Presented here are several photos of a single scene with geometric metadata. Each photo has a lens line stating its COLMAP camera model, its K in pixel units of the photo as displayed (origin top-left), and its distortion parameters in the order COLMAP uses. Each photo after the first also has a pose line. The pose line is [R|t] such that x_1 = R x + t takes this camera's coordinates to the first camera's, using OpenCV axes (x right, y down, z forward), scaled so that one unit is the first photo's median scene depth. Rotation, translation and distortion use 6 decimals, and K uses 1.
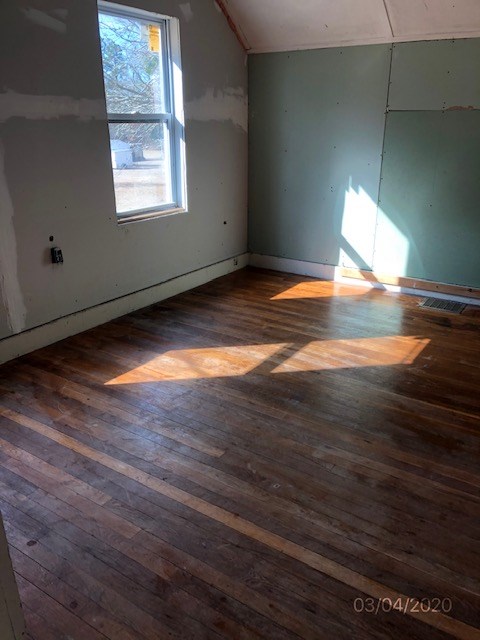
lens RADIAL K [[530.0, 0, 240.0], [0, 530.0, 320.0], [0, 0, 1]] dist [0.090864, -0.118324]
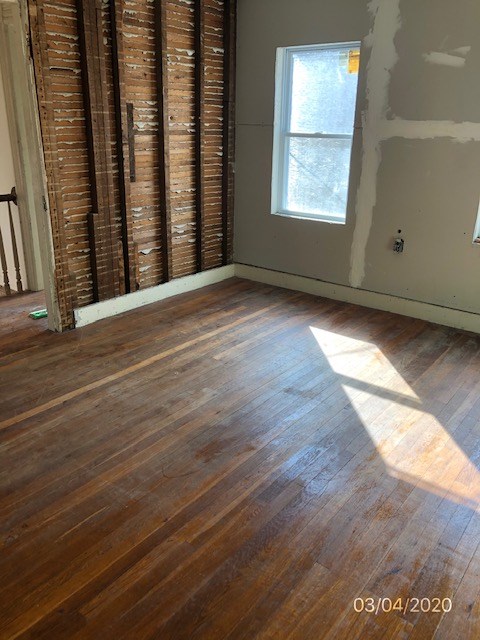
lens RADIAL K [[516.2, 0, 239.3], [0, 516.2, 303.5], [0, 0, 1]] dist [0.094173, -0.106465]
pose [[-0.069384, 0.325606, -0.942956, 0.992277], [-0.381867, 0.864572, 0.326638, -0.294387], [0.921609, 0.382747, 0.064350, 0.717233]]
